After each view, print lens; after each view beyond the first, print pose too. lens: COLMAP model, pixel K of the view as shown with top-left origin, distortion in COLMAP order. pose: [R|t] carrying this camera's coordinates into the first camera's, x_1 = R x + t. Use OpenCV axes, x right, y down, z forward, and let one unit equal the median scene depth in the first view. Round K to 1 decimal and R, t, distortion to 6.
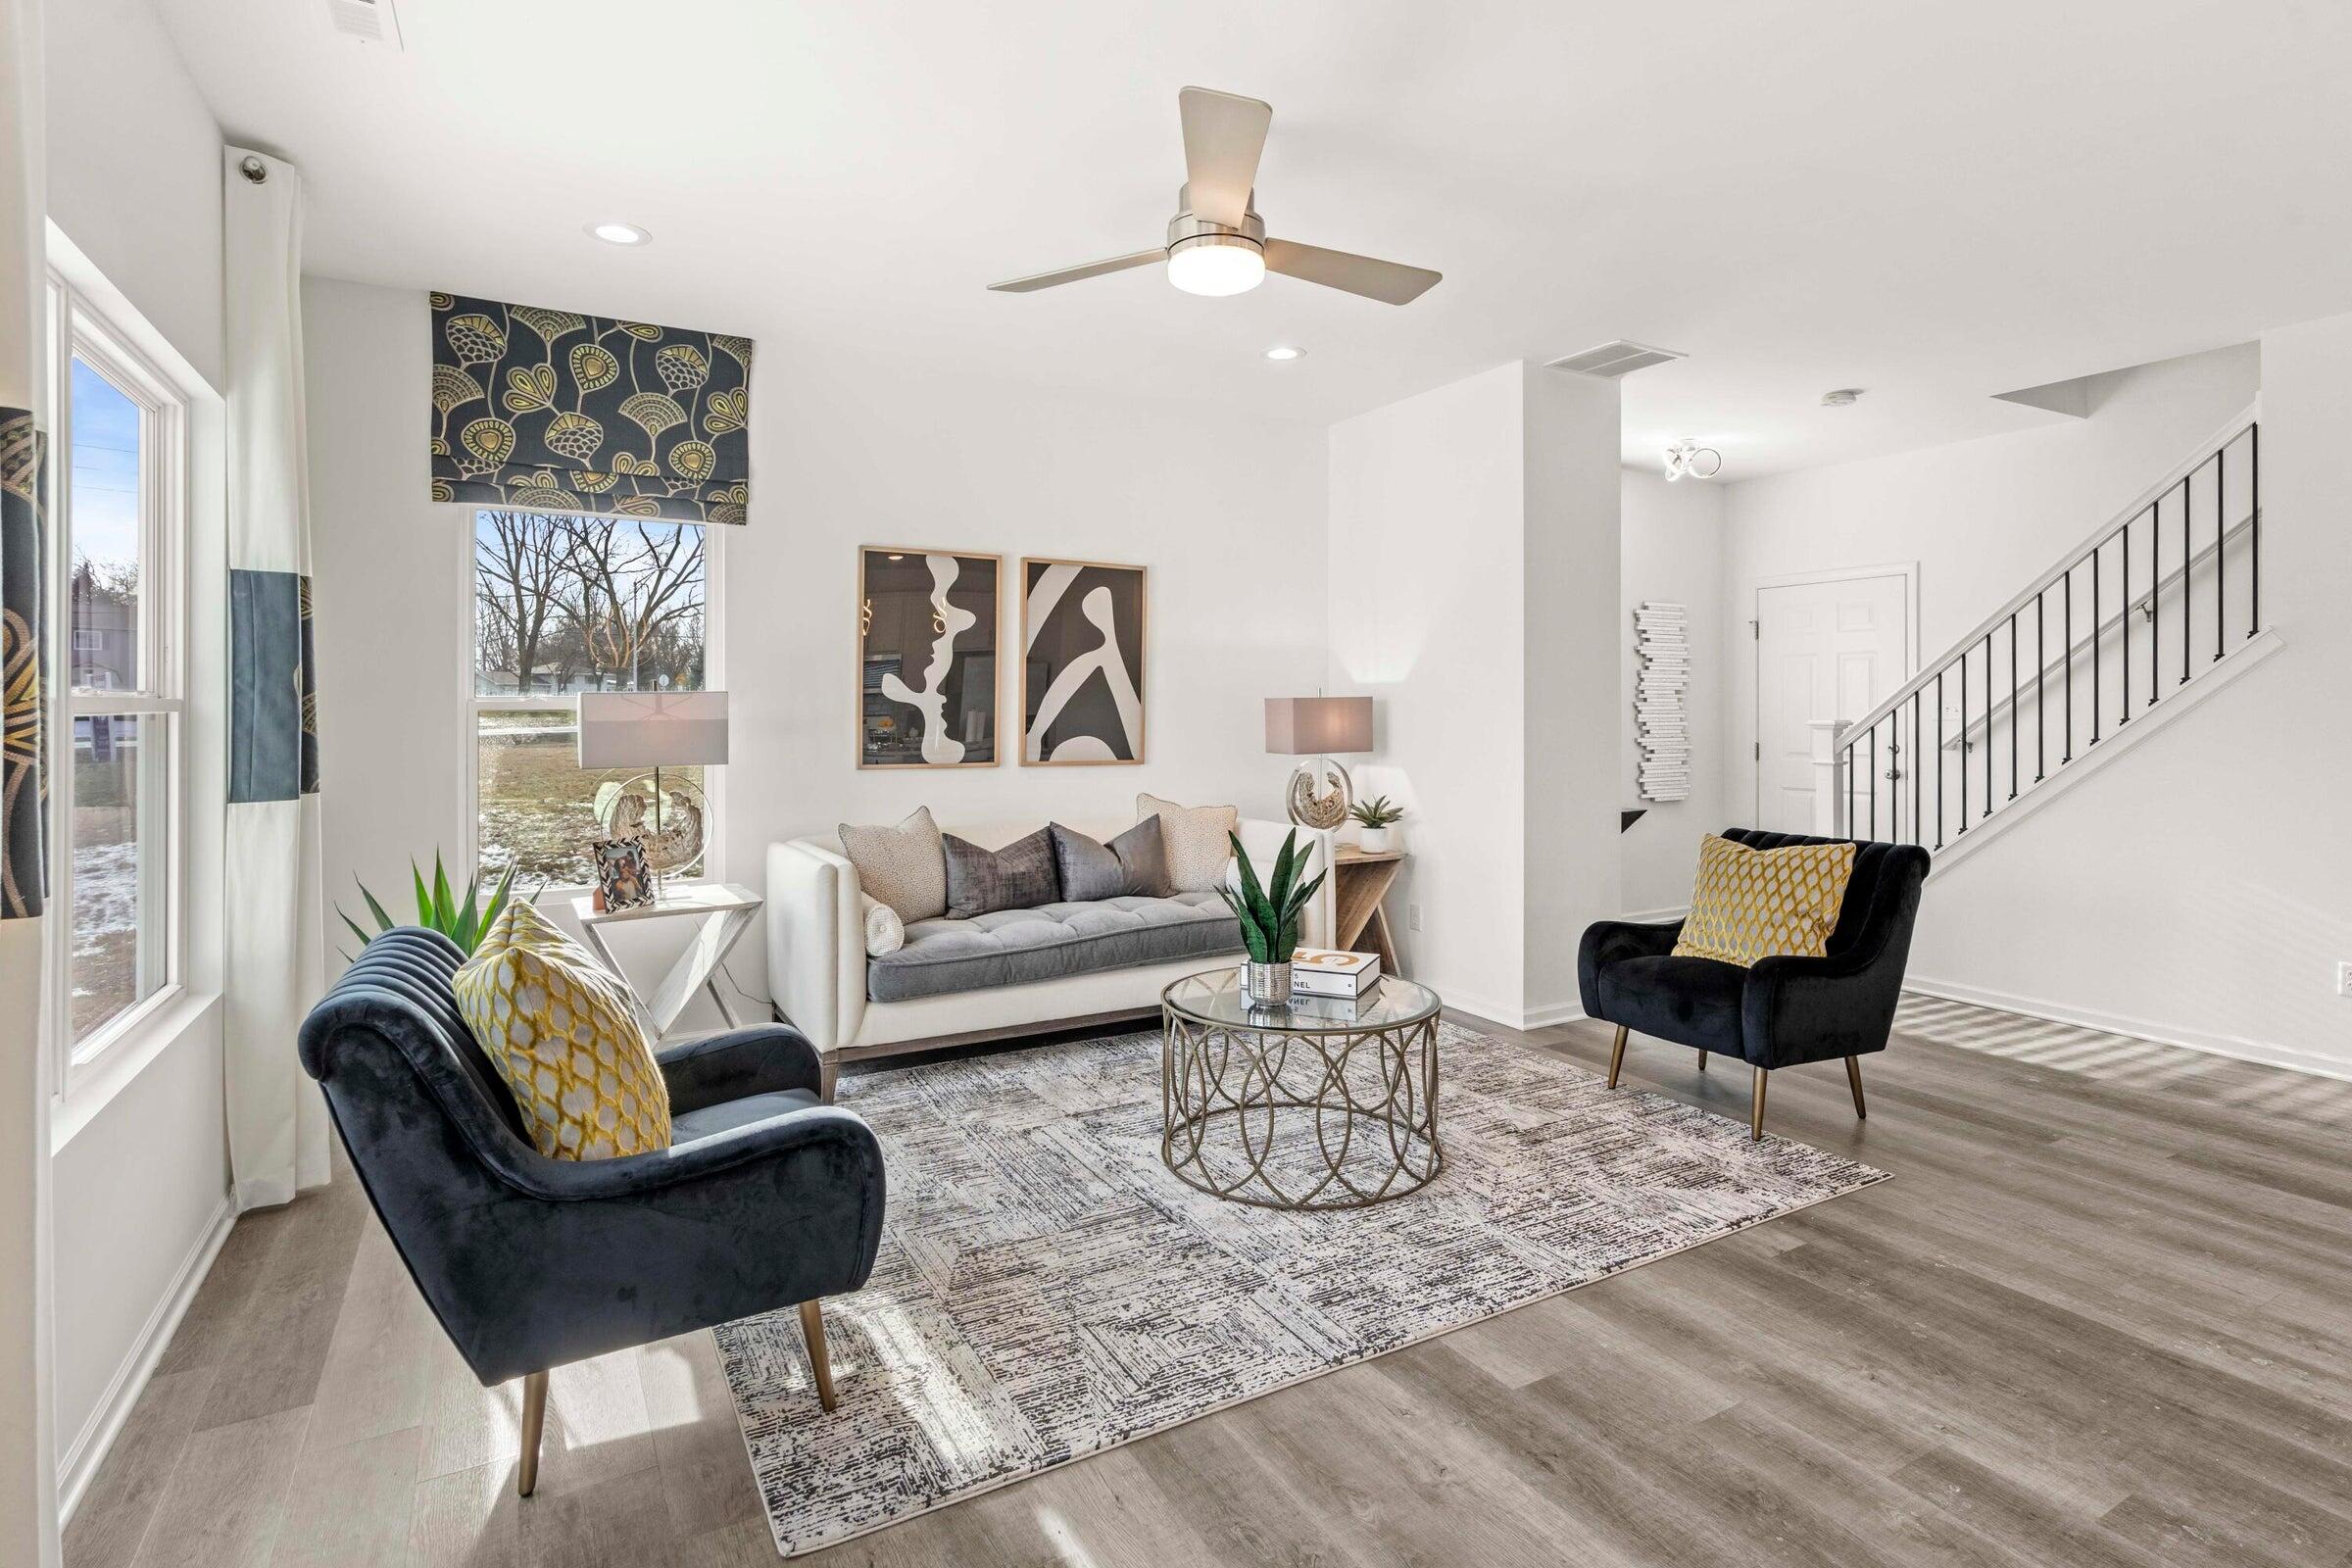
lens RADIAL K [[1198.0, 0, 1200.9], [0, 1198.0, 719.4], [0, 0, 1]] dist [0.003468, 0.000743]
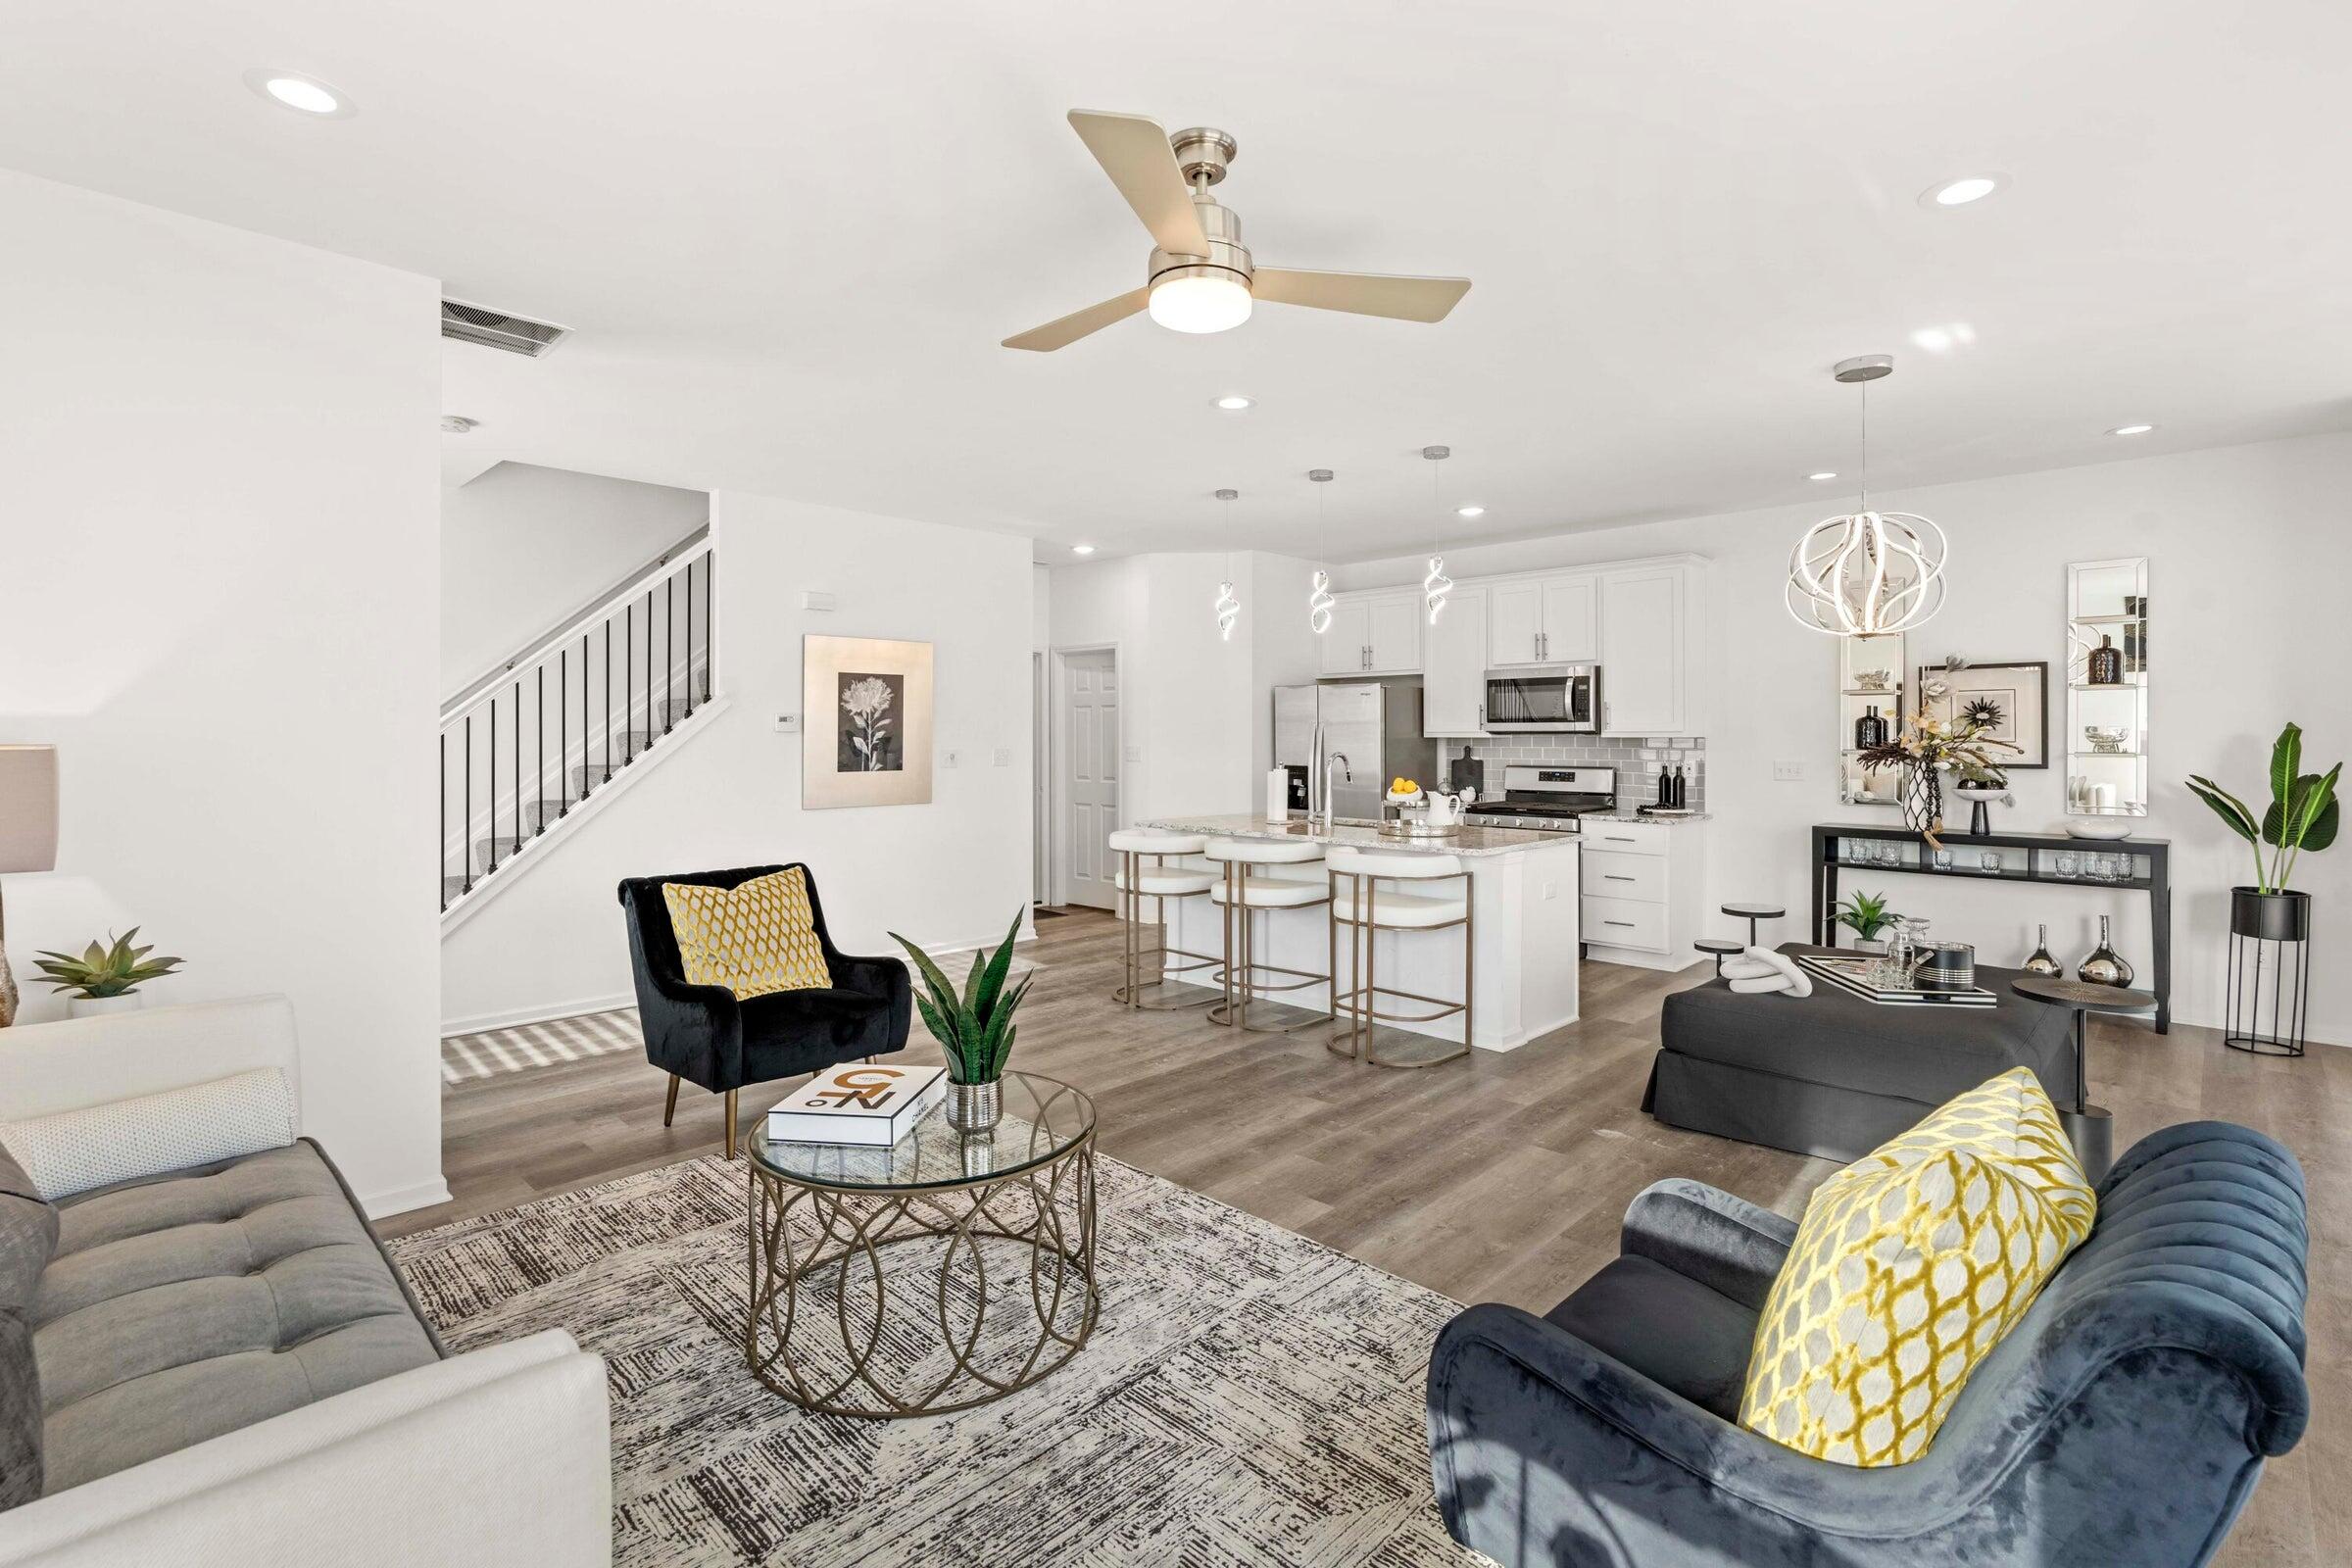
lens RADIAL K [[1079.6, 0, 1181.8], [0, 1079.6, 741.9], [0, 0, 1]] dist [-0.000582, 0.000162]
pose [[-0.275372, -0.004604, 0.961327, -0.857933], [0.002641, 0.999981, 0.005545, -0.037529], [-0.961334, 0.004066, -0.275355, 1.333982]]
